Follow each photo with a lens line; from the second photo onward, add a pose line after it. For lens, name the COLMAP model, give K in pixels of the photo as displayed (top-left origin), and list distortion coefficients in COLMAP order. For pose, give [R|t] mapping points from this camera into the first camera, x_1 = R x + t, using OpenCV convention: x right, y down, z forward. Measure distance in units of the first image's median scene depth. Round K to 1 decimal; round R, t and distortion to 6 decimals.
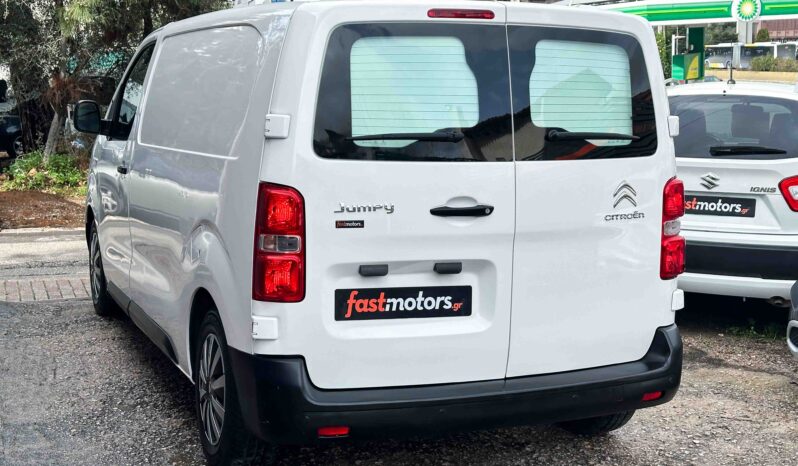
lens RADIAL K [[1107.6, 0, 399.0], [0, 1107.6, 233.0], [0, 0, 1]] dist [0.148427, 0.016634]
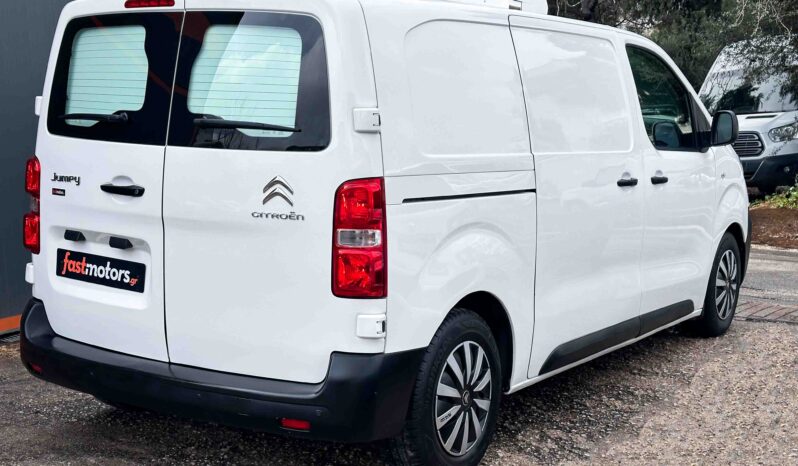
lens RADIAL K [[1107.6, 0, 399.0], [0, 1107.6, 233.0], [0, 0, 1]] dist [0.148427, 0.016634]
pose [[0.563565, 0.097703, -0.820273, 1.074898], [-0.123431, 0.991793, 0.033330, -0.046531], [0.816798, 0.082464, 0.571000, 0.608713]]
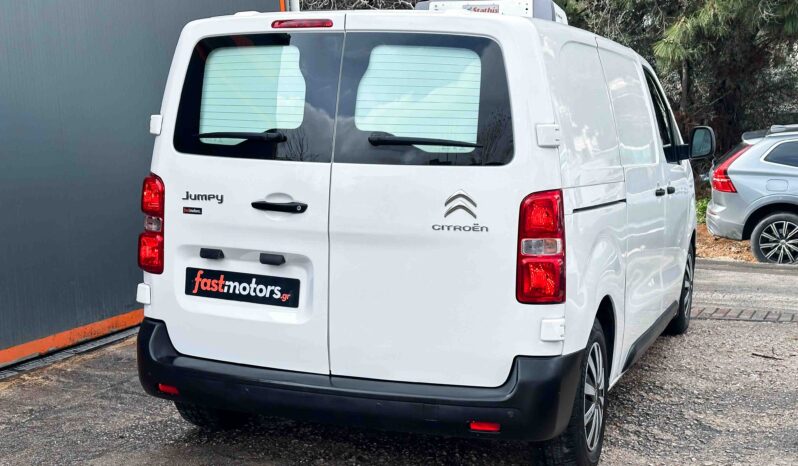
lens RADIAL K [[1107.6, 0, 399.0], [0, 1107.6, 233.0], [0, 0, 1]] dist [0.148427, 0.016634]
pose [[0.725922, 0.069808, -0.684225, 0.870111], [-0.100776, 0.994894, -0.005413, -0.000236], [0.680354, 0.072883, 0.729251, 0.299178]]
